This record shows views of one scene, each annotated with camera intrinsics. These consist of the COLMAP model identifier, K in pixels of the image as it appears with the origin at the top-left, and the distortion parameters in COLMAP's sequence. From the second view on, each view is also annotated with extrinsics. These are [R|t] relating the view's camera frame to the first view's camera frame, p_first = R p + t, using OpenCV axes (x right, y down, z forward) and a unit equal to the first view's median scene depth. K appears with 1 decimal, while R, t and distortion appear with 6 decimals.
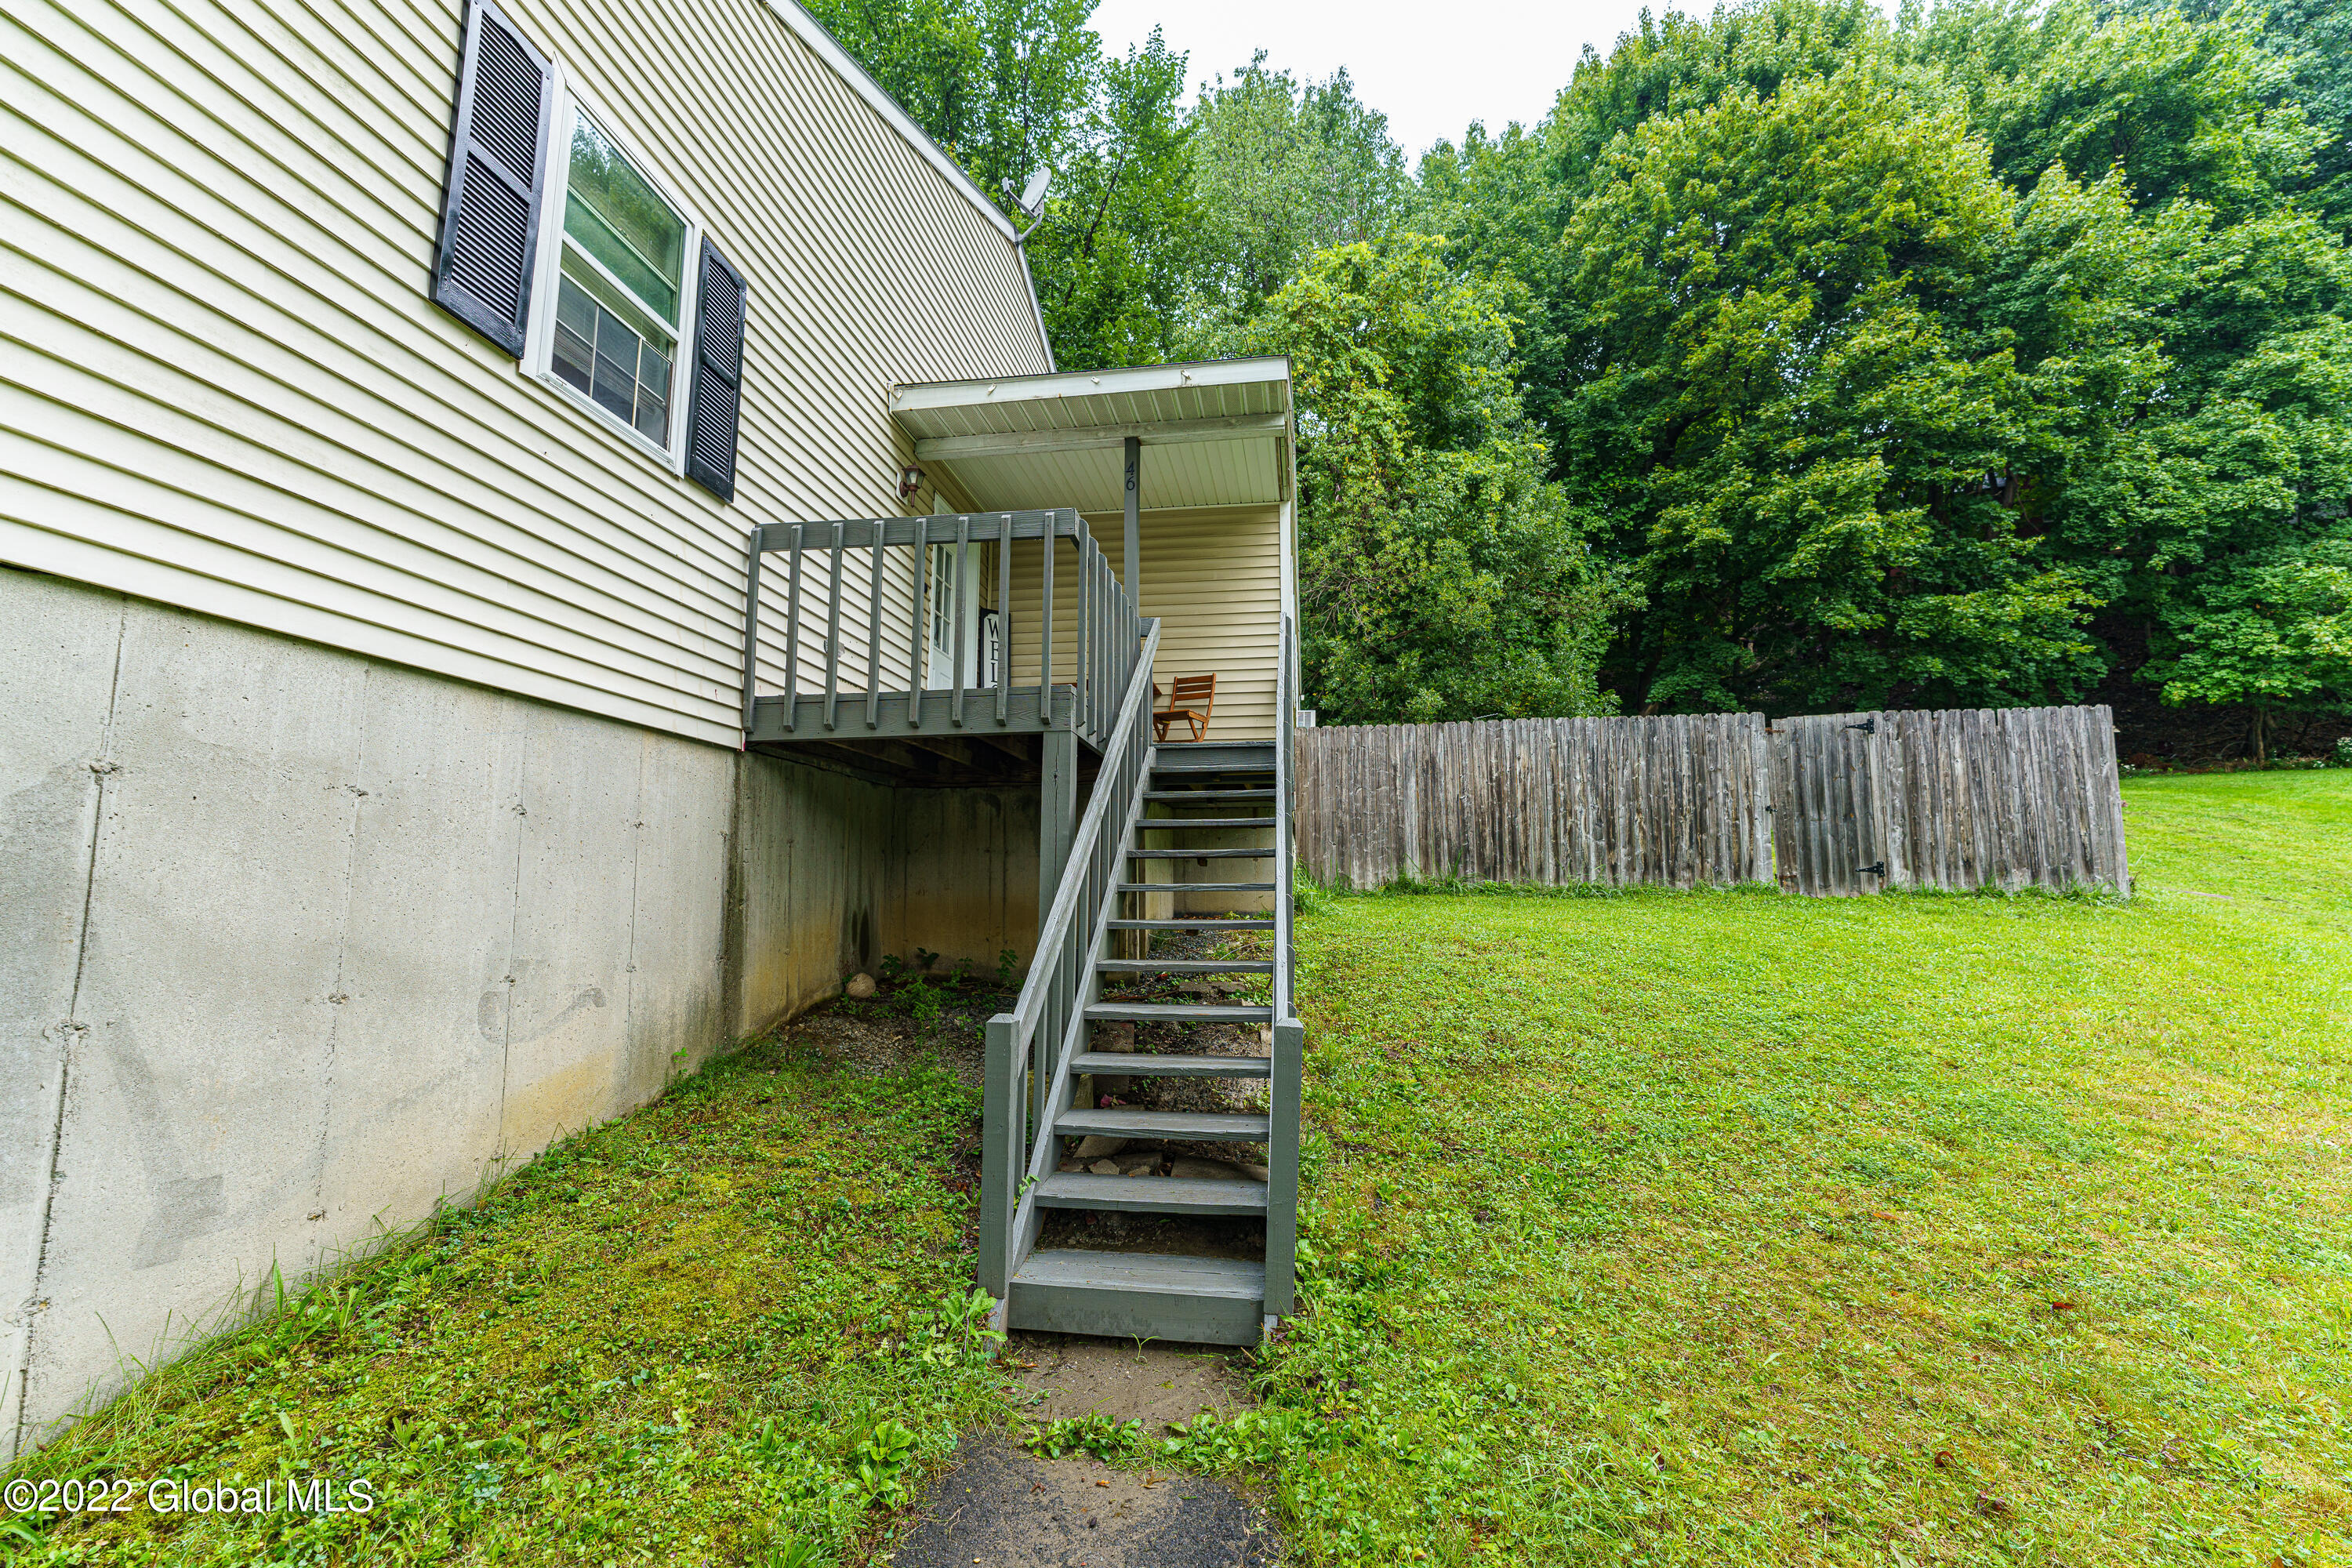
lens RADIAL K [[929.2, 0, 1176.0], [0, 929.2, 784.0], [0, 0, 1]] dist [-0.003687, -0.000161]
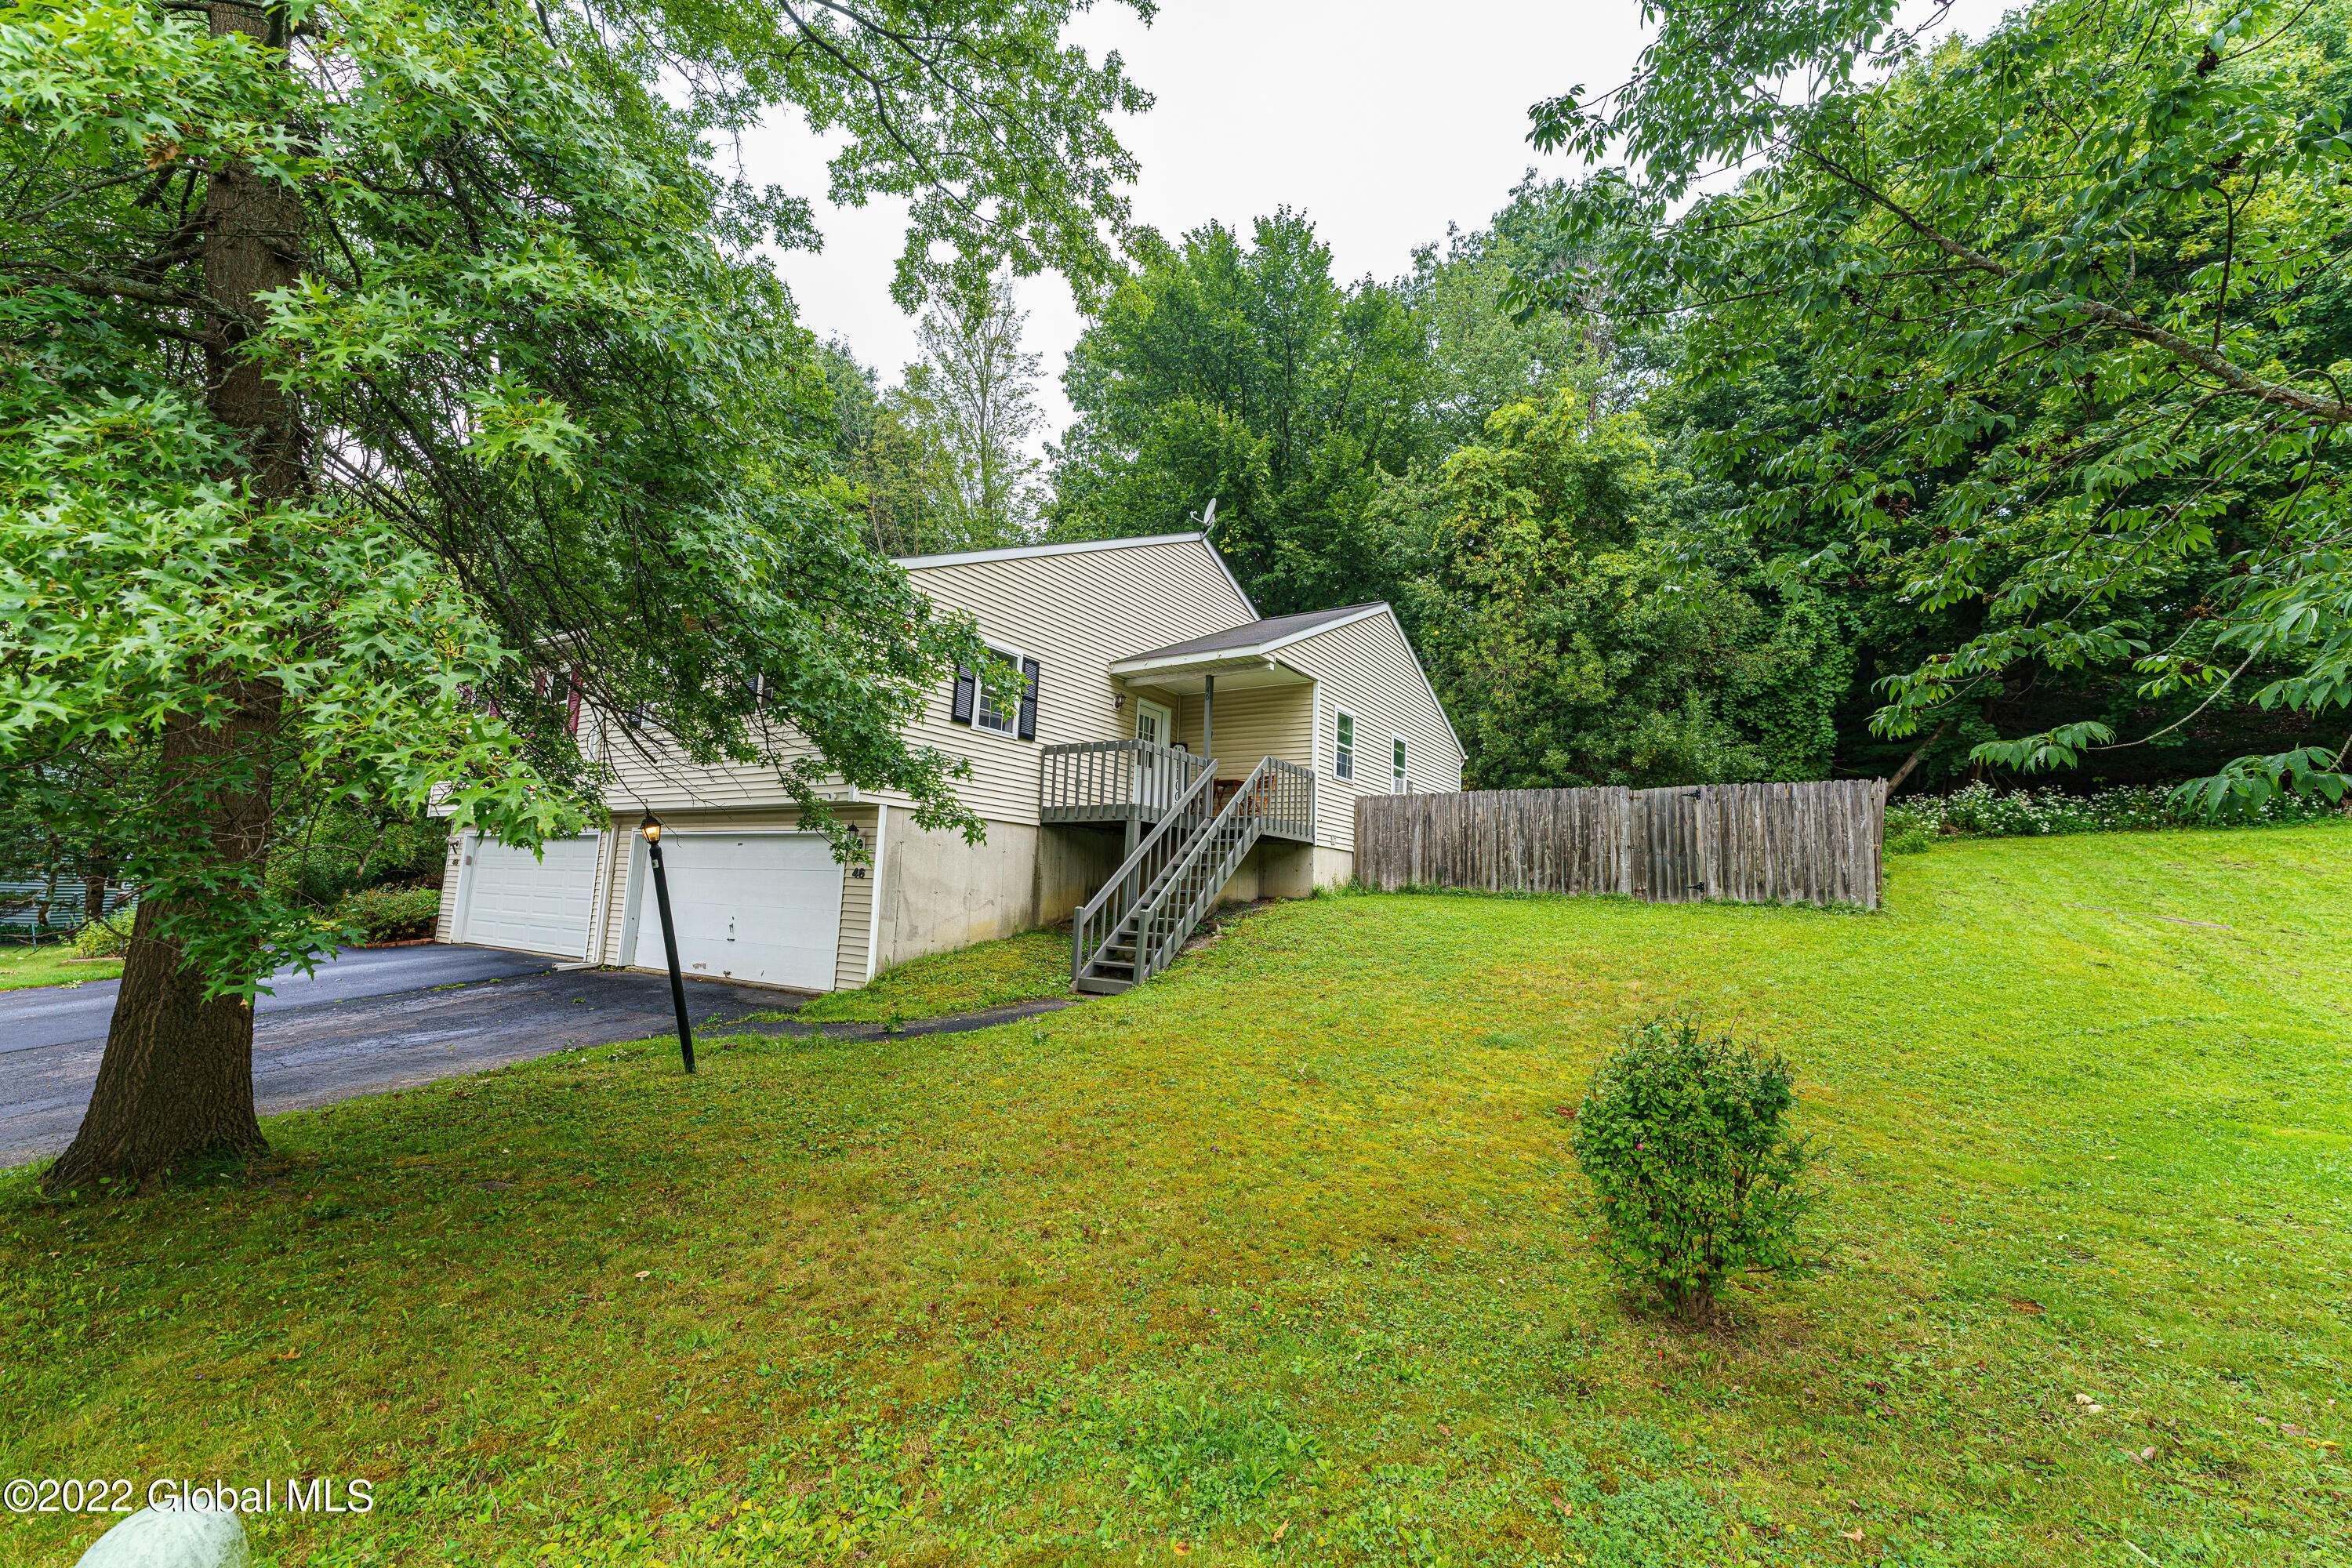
lens RADIAL K [[936.2, 0, 1176.0], [0, 936.2, 784.0], [0, 0, 1]] dist [0.000280, -0.000030]
pose [[0.905159, -0.016025, -0.424771, 0.629171], [0.008379, 0.999768, -0.019862, -0.056620], [0.424991, 0.014419, 0.905083, -0.791351]]
